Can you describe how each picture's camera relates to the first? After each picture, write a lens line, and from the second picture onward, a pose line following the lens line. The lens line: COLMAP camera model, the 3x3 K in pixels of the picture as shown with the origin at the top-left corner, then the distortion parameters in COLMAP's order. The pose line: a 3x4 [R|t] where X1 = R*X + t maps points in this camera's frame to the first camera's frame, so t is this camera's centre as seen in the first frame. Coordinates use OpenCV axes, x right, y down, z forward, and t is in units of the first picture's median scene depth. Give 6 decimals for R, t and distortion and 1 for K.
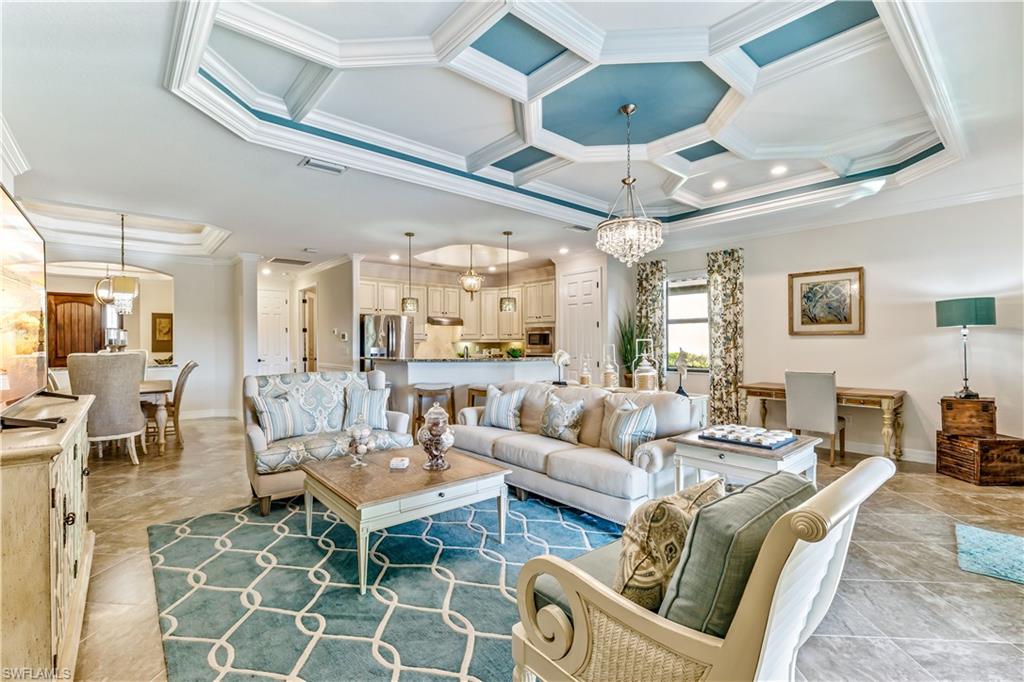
lens RADIAL K [[457.1, 0, 513.9], [0, 457.1, 343.7], [0, 0, 1]] dist [-0.011181, 0.001035]
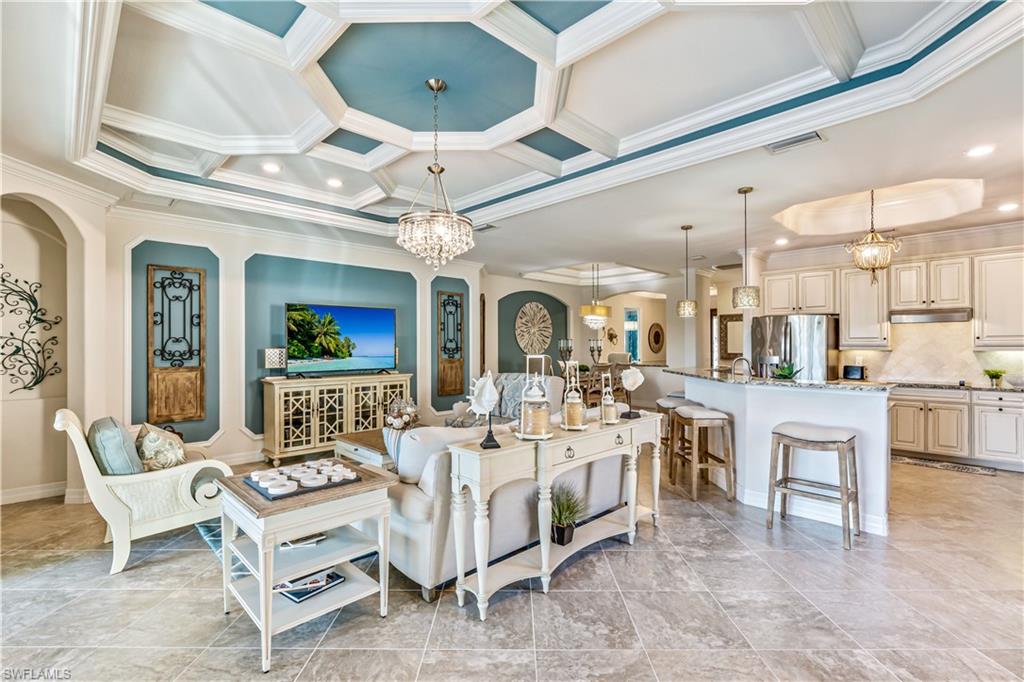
lens RADIAL K [[457.1, 0, 510.0], [0, 457.1, 343.3], [0, 0, 1]] dist [-0.011181, 0.001035]
pose [[0.057376, 0.000751, -0.998352, 0.469673], [-0.000909, 0.999999, 0.000700, -0.013867], [0.998352, 0.000867, 0.057377, 0.463961]]
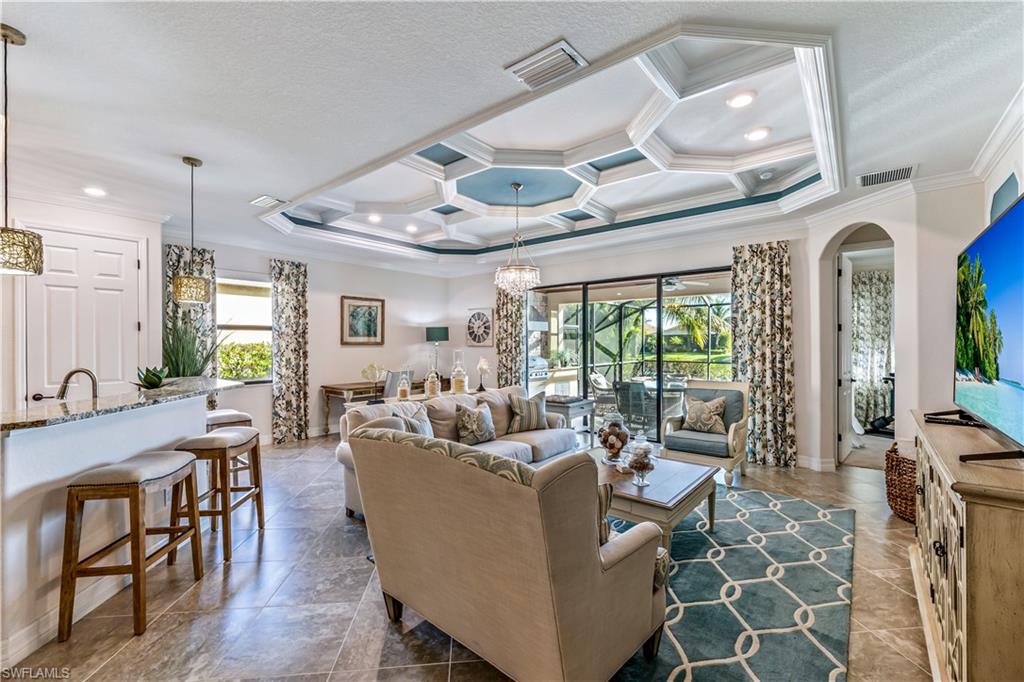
lens RADIAL K [[429.9, 0, 512.8], [0, 429.9, 341.6], [0, 0, 1]] dist [-0.003183, -0.000091]
pose [[-0.170783, 0.006819, 0.985285, -0.445394], [0.005623, 0.999967, -0.005946, -0.012551], [-0.985293, 0.004525, -0.170815, 0.527487]]
